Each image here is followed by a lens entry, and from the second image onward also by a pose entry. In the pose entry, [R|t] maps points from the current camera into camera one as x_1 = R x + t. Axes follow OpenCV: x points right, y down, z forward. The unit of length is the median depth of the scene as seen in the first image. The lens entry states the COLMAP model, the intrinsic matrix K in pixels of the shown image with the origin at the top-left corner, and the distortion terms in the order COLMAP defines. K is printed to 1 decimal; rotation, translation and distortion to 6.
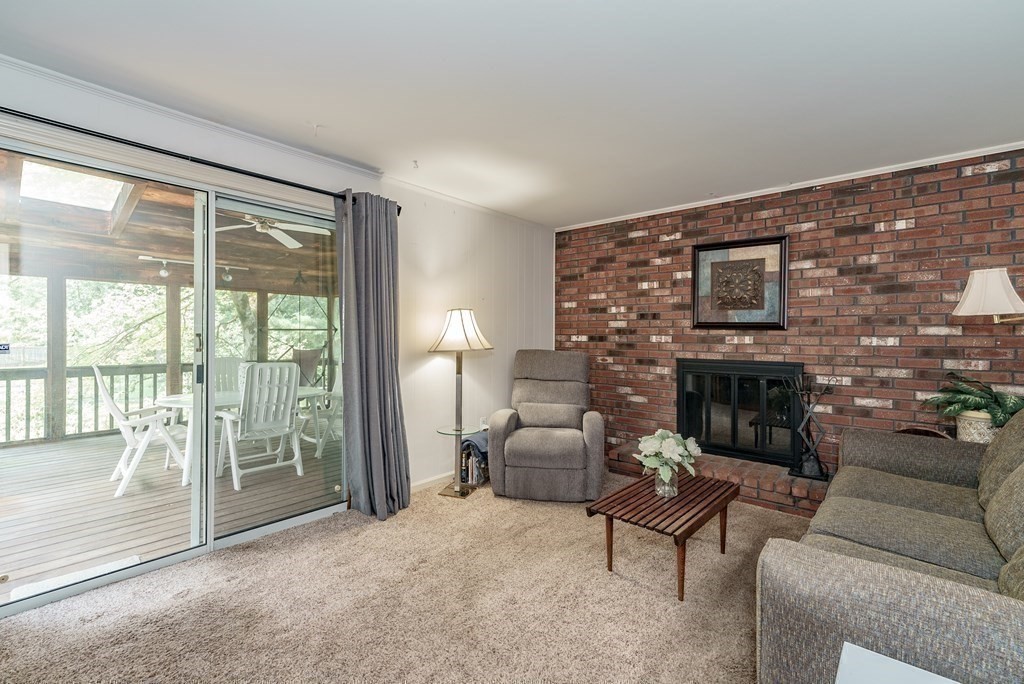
lens RADIAL K [[436.9, 0, 507.6], [0, 436.9, 348.1], [0, 0, 1]] dist [0.001091, 0.000013]
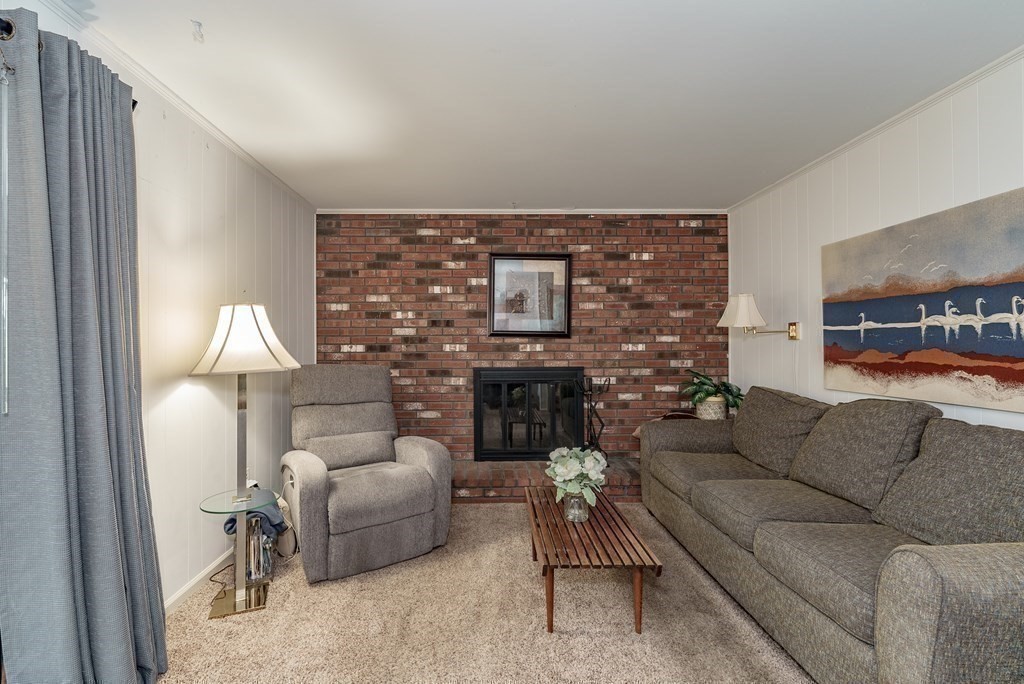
lens RADIAL K [[436.9, 0, 507.6], [0, 436.9, 348.1], [0, 0, 1]] dist [0.001091, 0.000013]
pose [[0.748530, -0.012706, 0.662979, -0.208905], [0.027380, 0.999556, -0.011756, -0.006890], [-0.662536, 0.026952, 0.748545, 0.252067]]
